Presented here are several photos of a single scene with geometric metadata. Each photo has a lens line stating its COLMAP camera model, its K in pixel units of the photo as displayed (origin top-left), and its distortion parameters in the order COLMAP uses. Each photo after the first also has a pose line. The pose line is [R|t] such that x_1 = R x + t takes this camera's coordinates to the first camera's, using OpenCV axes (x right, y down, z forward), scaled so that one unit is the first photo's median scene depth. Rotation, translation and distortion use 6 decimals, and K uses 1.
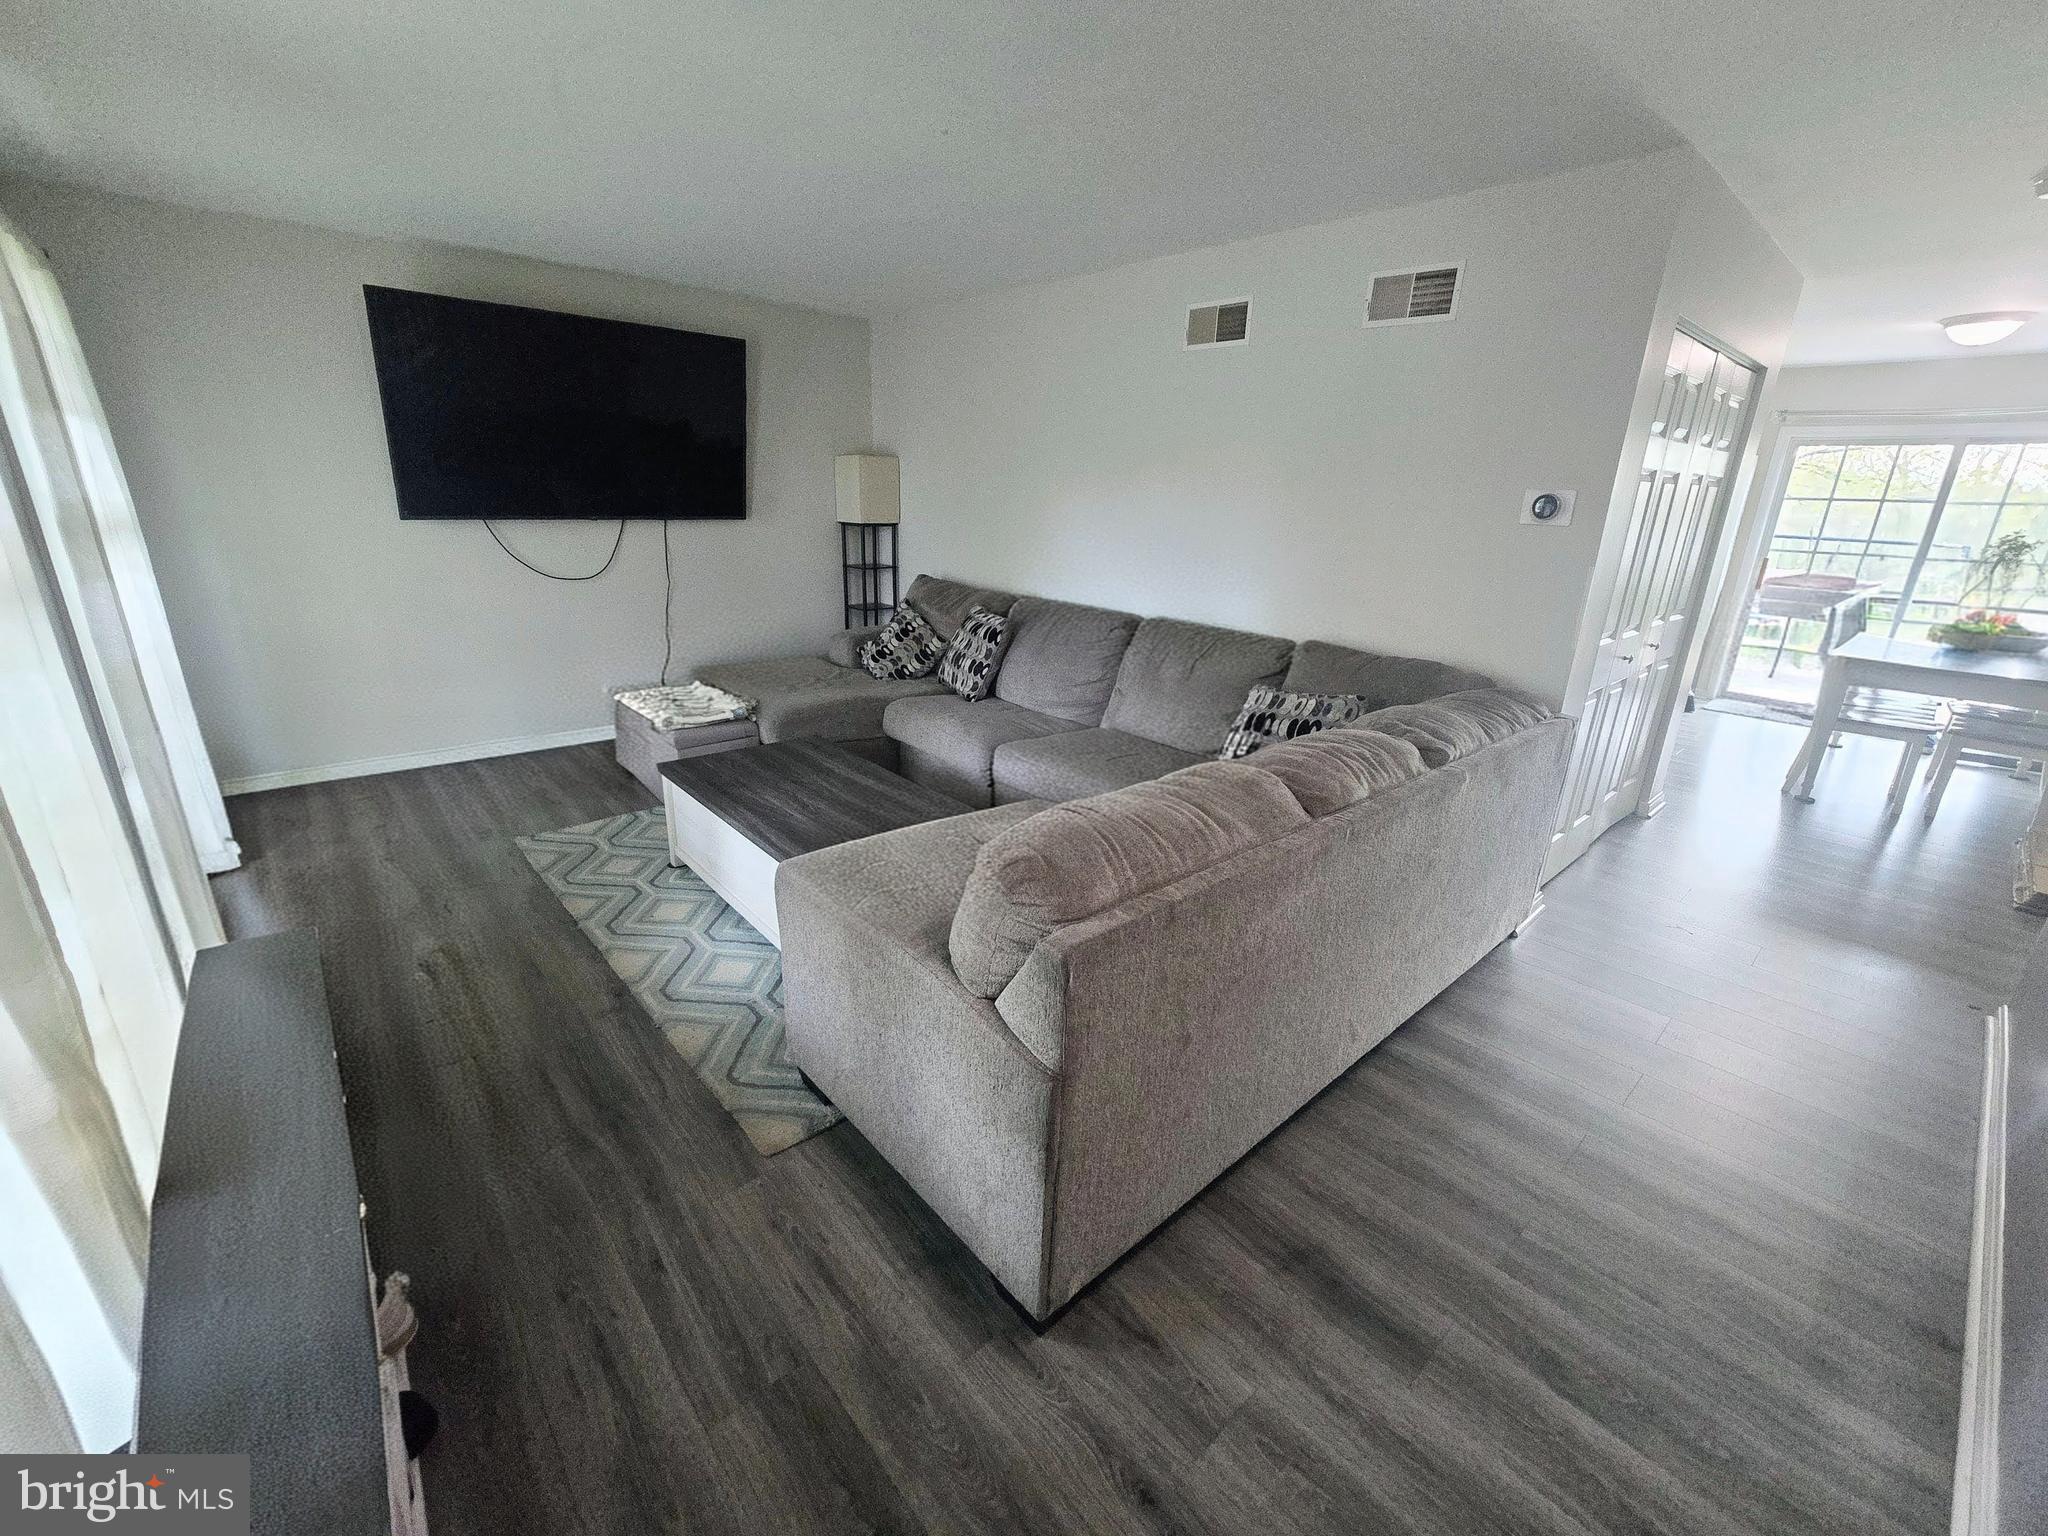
lens RADIAL K [[834.4, 0, 1019.3], [0, 834.4, 750.6], [0, 0, 1]] dist [-0.006188, 0.000643]
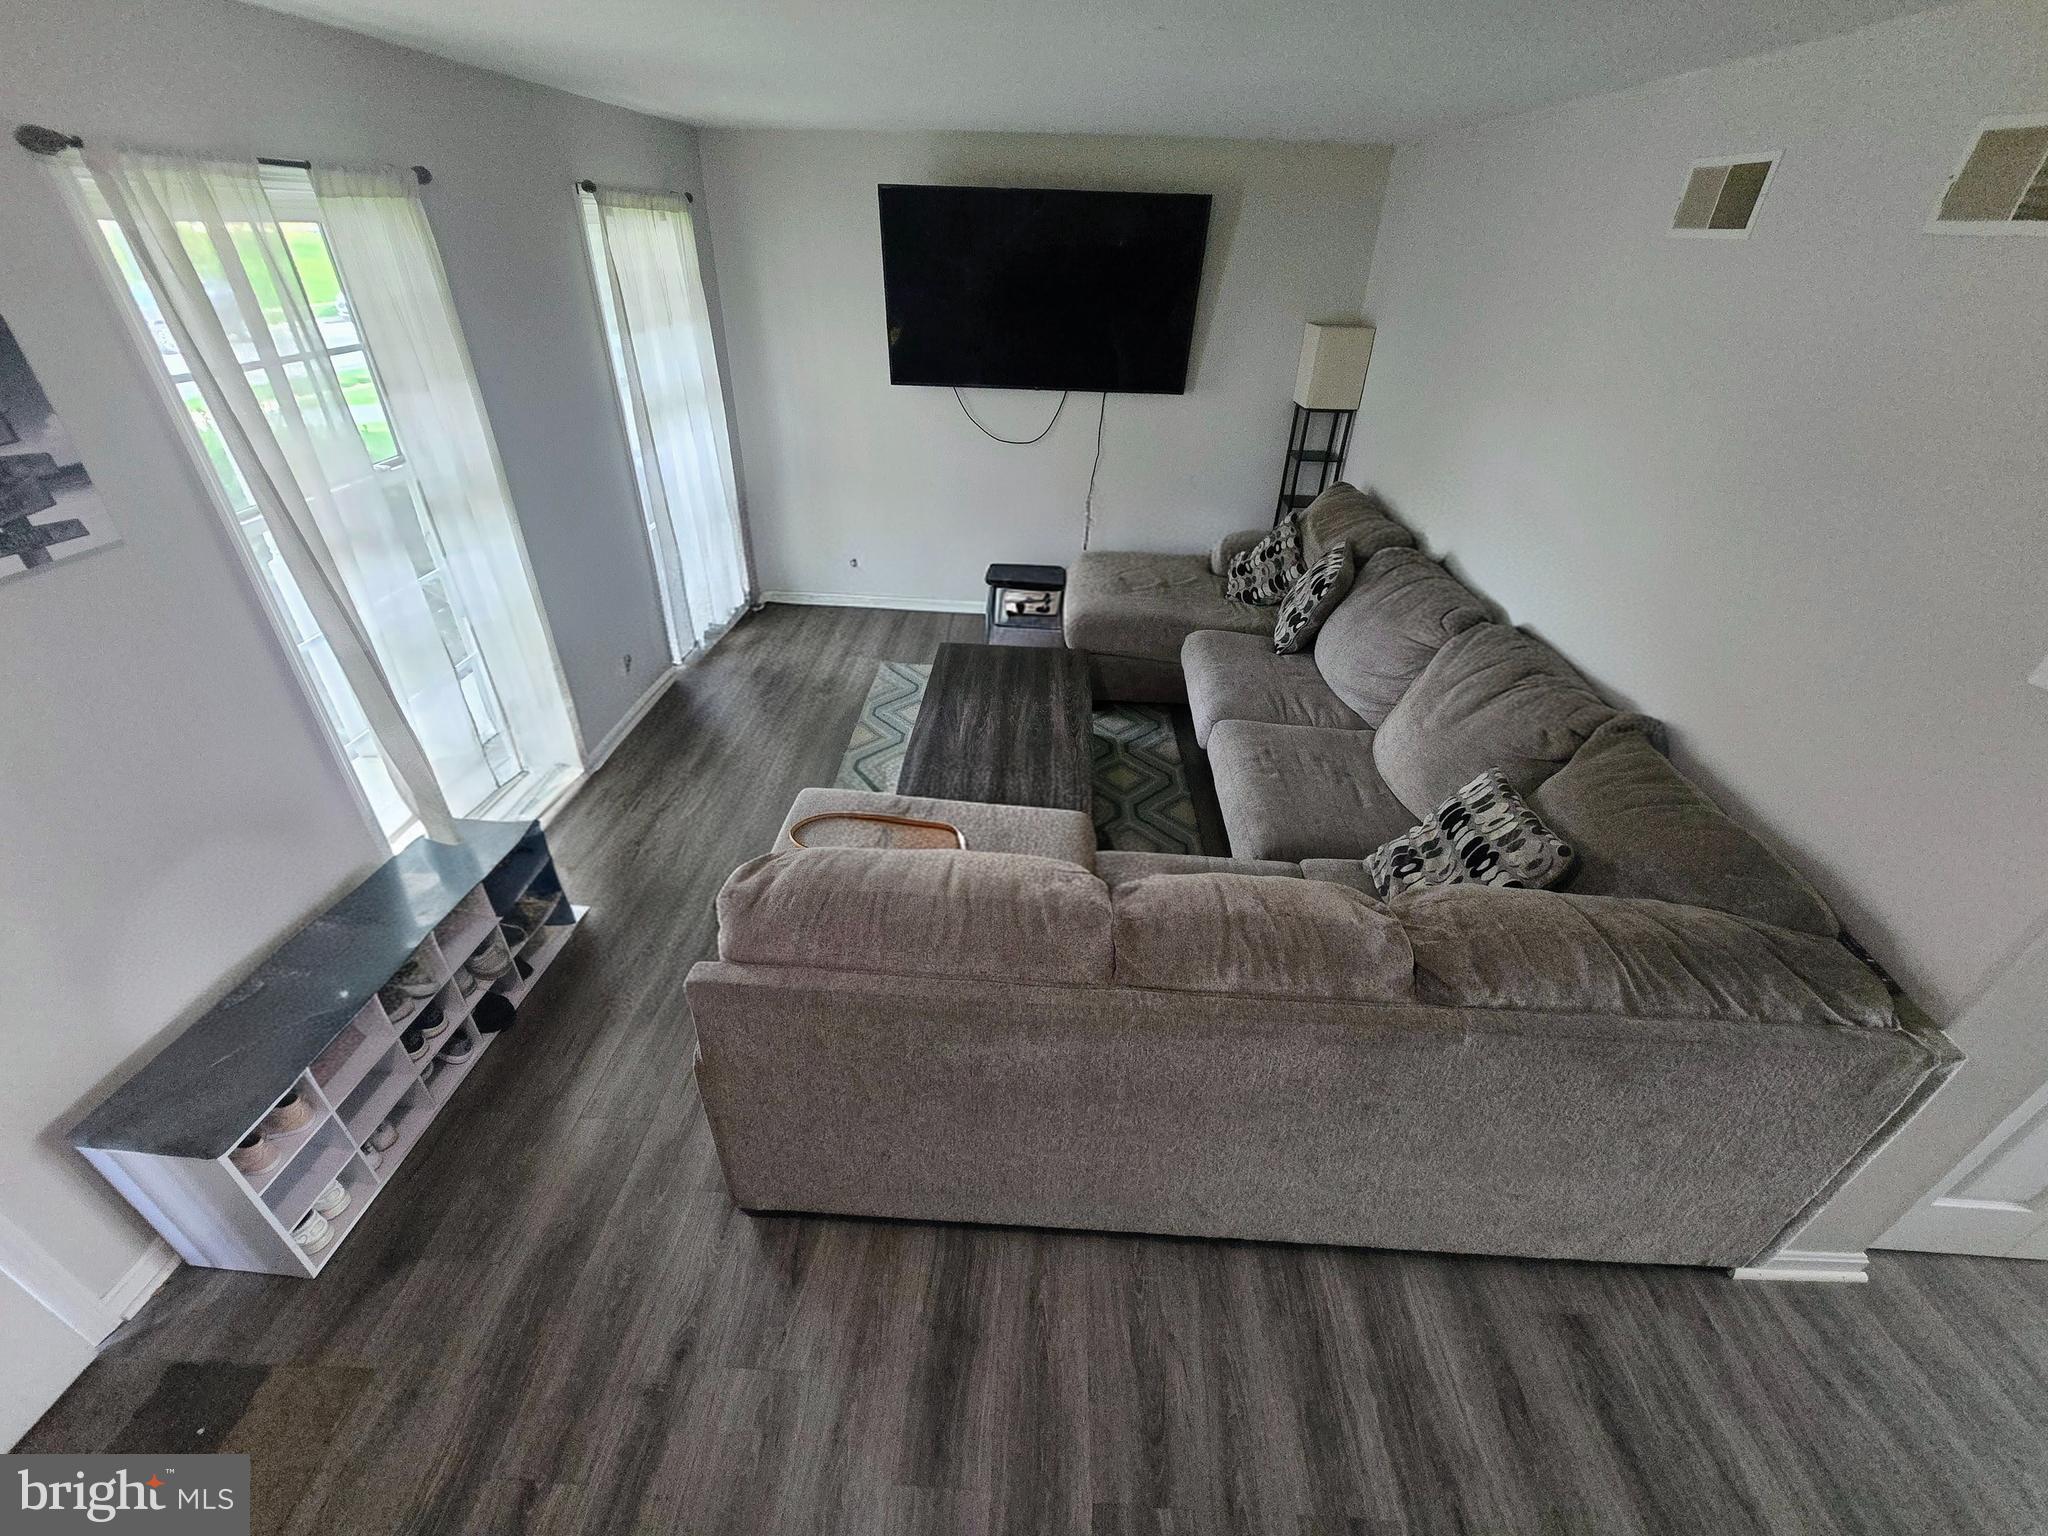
lens RADIAL K [[834.4, 0, 1009.0], [0, 834.4, 750.6], [0, 0, 1]] dist [-0.006188, 0.000643]
pose [[0.721622, 0.353595, -0.595174, 0.308170], [-0.213860, 0.931532, 0.294130, -0.164444], [0.658427, -0.084967, 0.747834, 0.129816]]
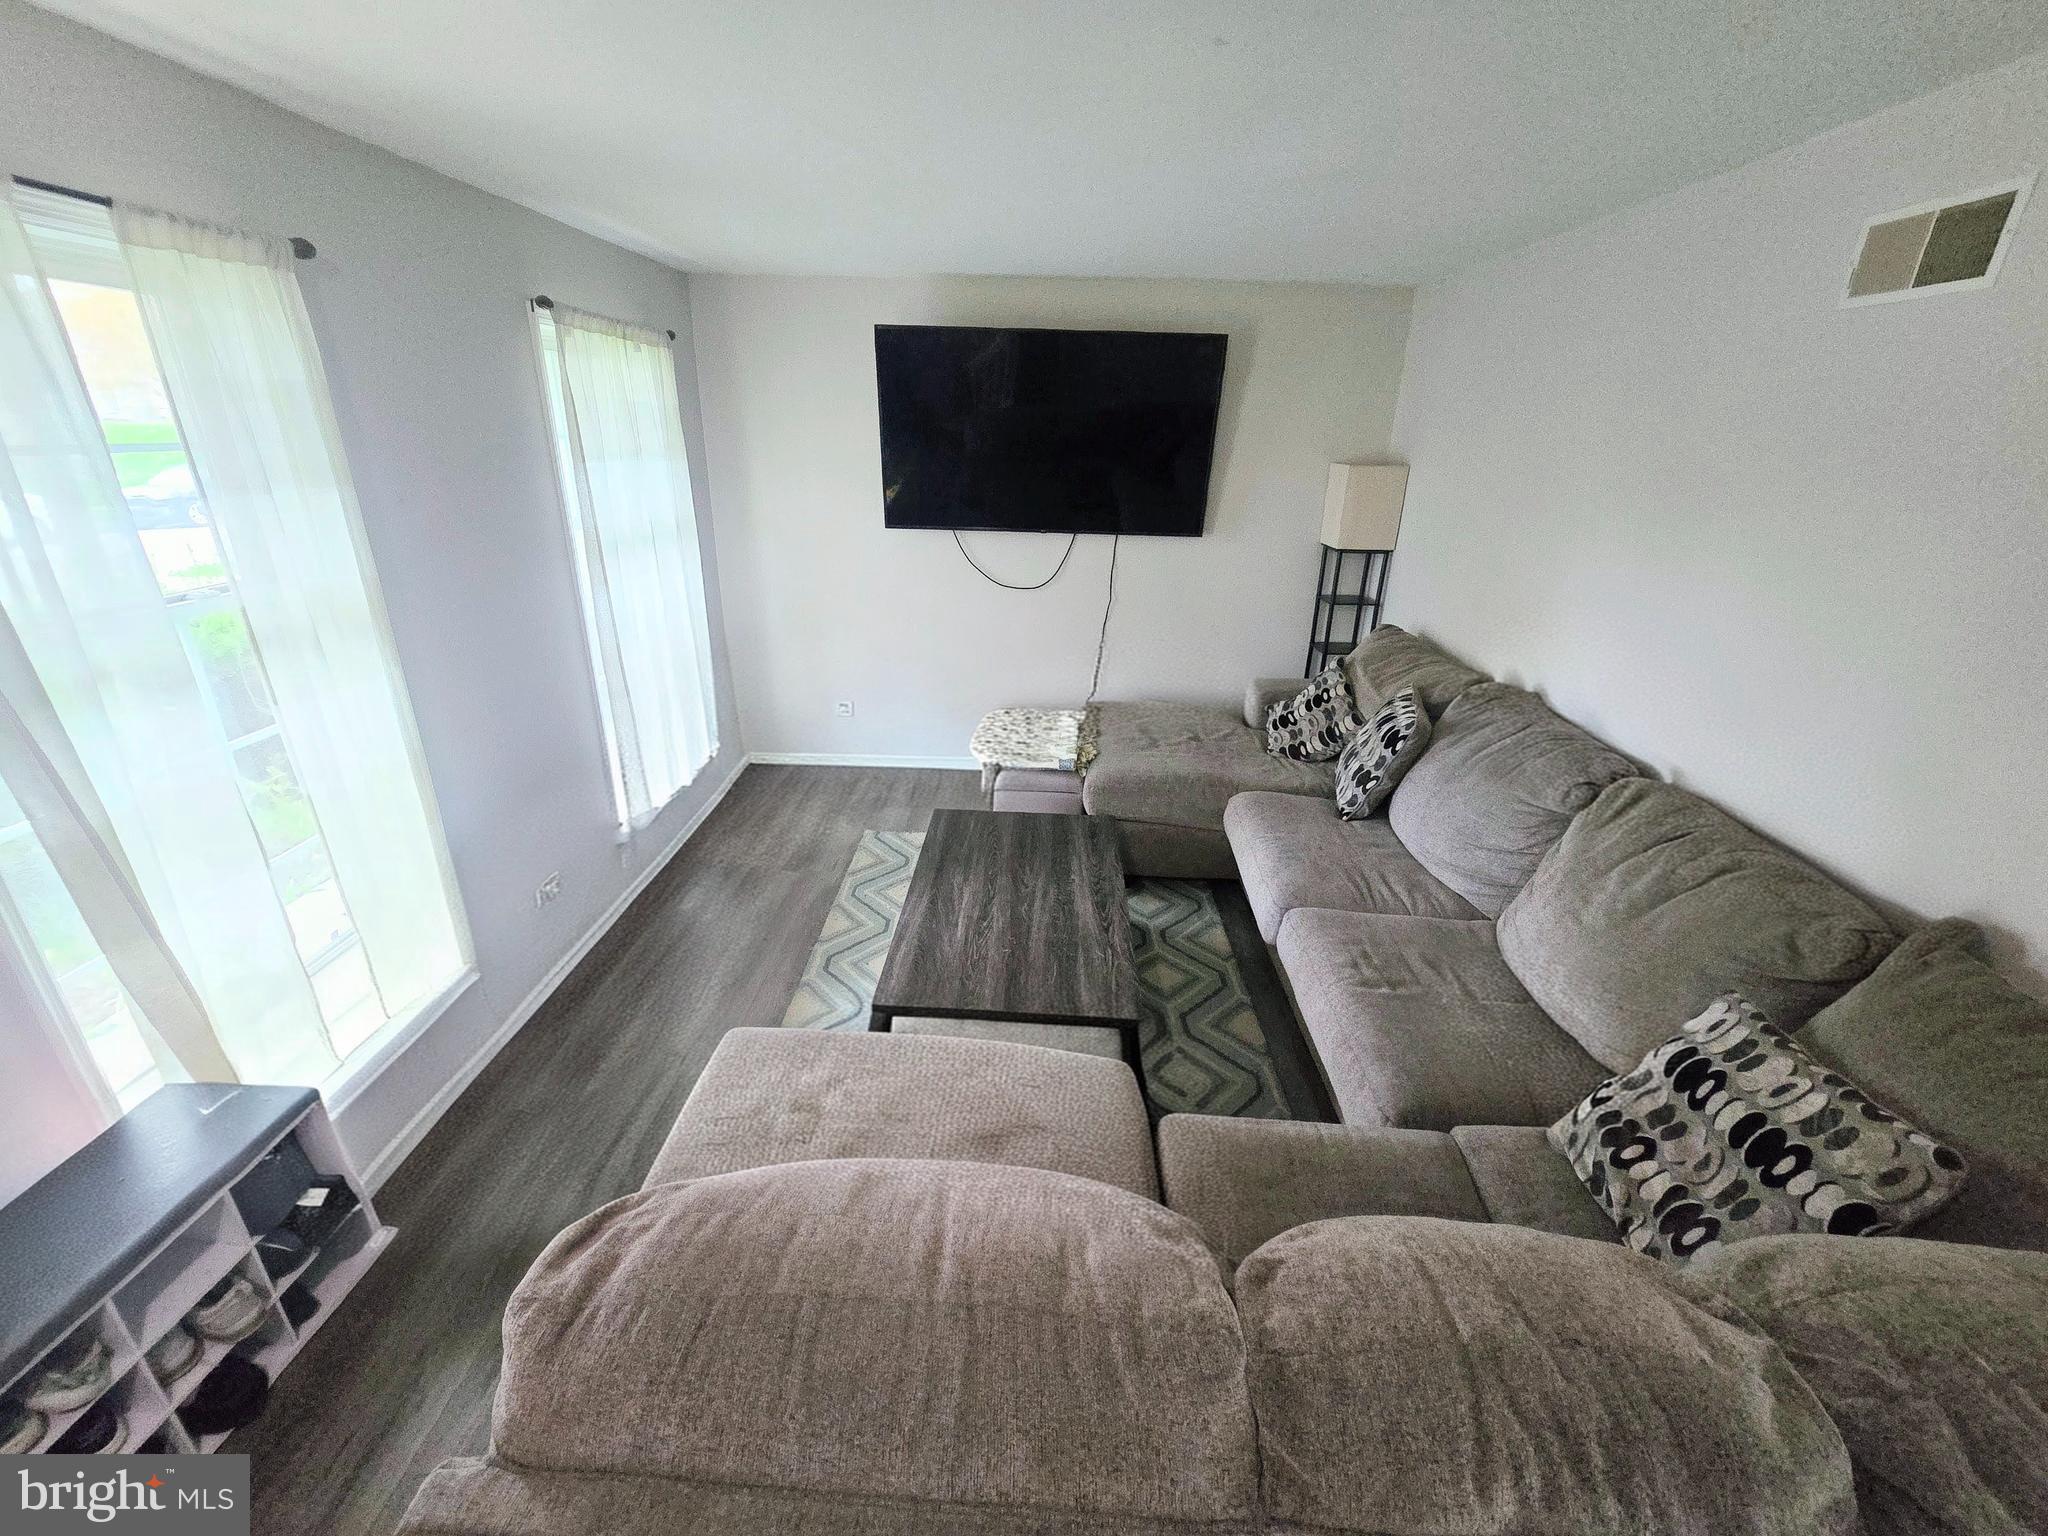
lens RADIAL K [[834.4, 0, 1012.7], [0, 834.4, 755.8], [0, 0, 1]] dist [-0.006188, 0.000643]
pose [[0.727682, 0.237517, -0.643479, 0.193366], [-0.209133, 0.970291, 0.121649, -0.142803], [0.653256, 0.046051, 0.755736, 0.247921]]
